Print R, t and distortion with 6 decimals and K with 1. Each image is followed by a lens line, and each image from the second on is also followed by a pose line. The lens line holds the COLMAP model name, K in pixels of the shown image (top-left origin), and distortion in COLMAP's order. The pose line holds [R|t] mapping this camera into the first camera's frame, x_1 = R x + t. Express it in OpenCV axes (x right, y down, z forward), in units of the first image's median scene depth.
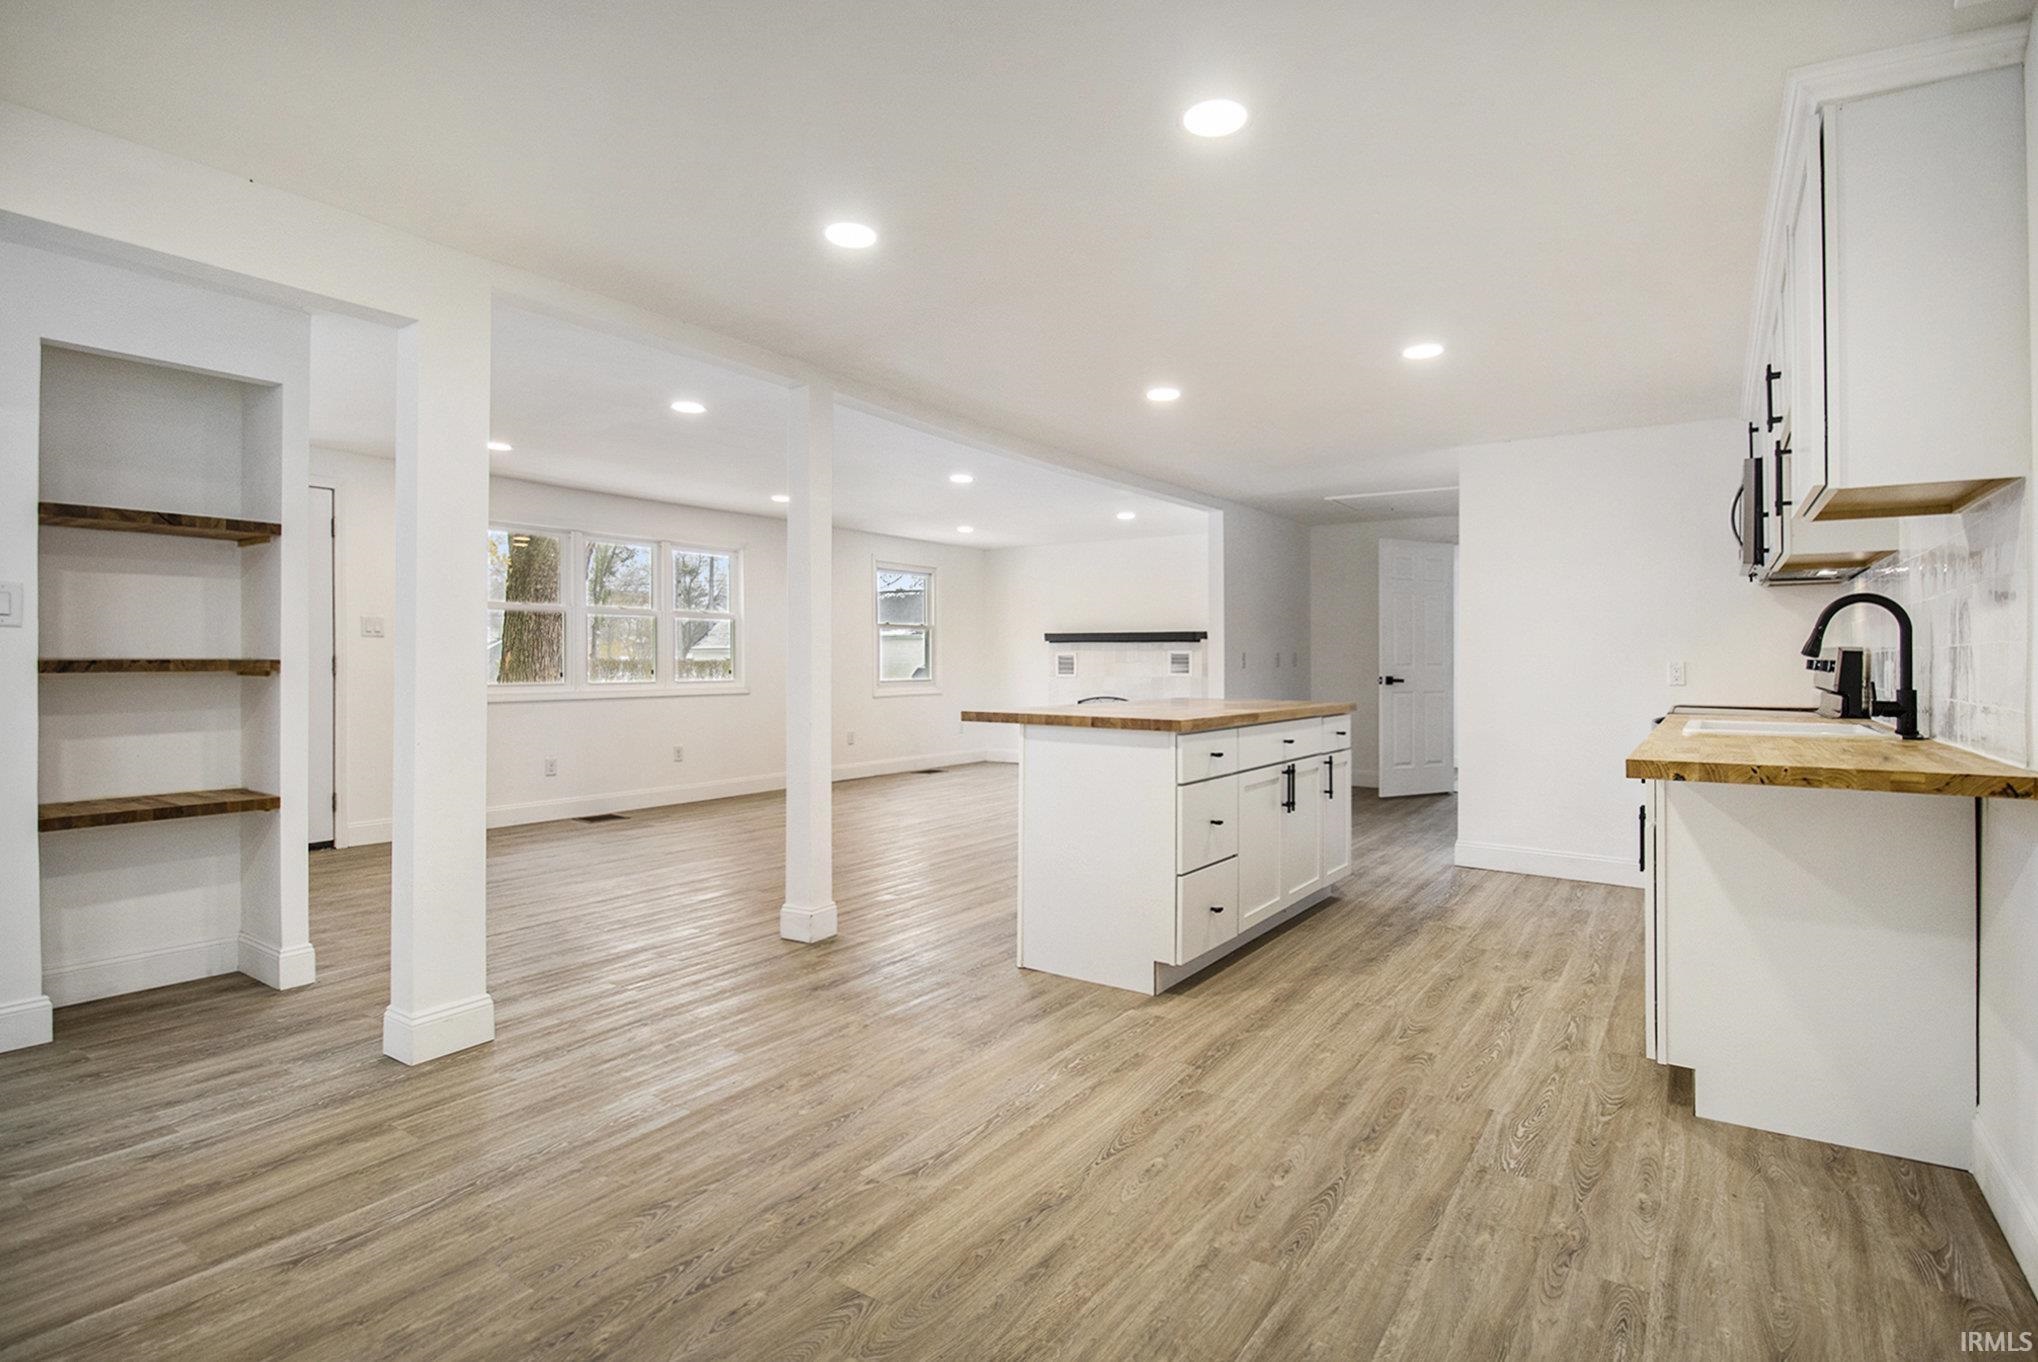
lens RADIAL K [[1003.6, 0, 1024.0], [0, 1003.6, 644.8], [0, 0, 1]] dist [-0.000383, -0.000146]
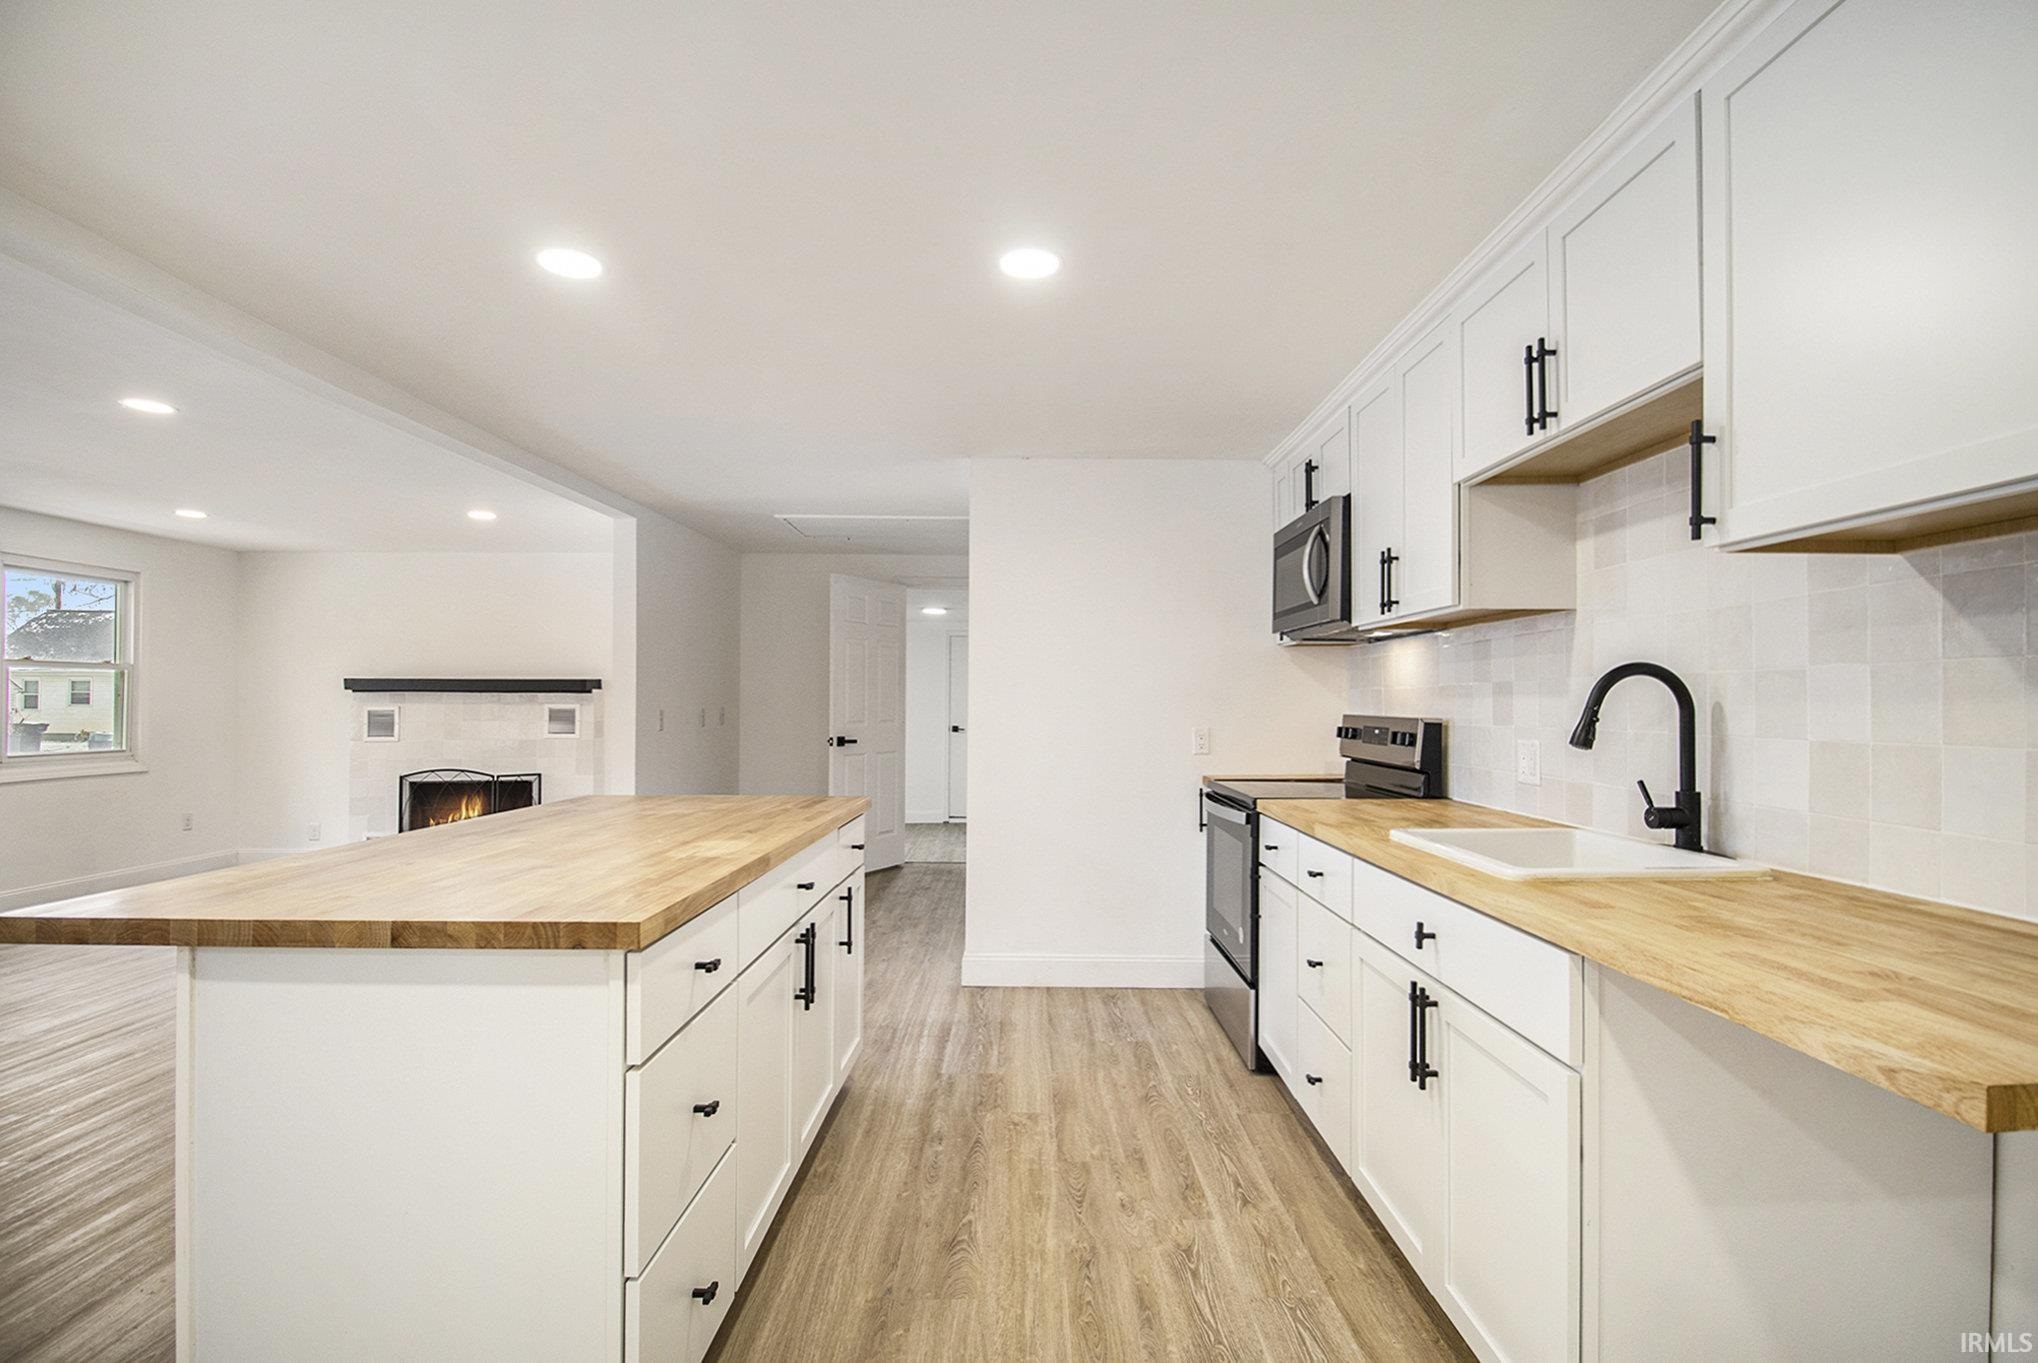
lens RADIAL K [[919.2, 0, 1029.2], [0, 919.2, 675.7], [0, 0, 1]] dist [0.020867, -0.030830]
pose [[0.801161, 0.010960, 0.598349, 0.035865], [-0.005406, 0.999924, -0.011078, -0.017069], [-0.598425, 0.005641, 0.801159, 0.394017]]
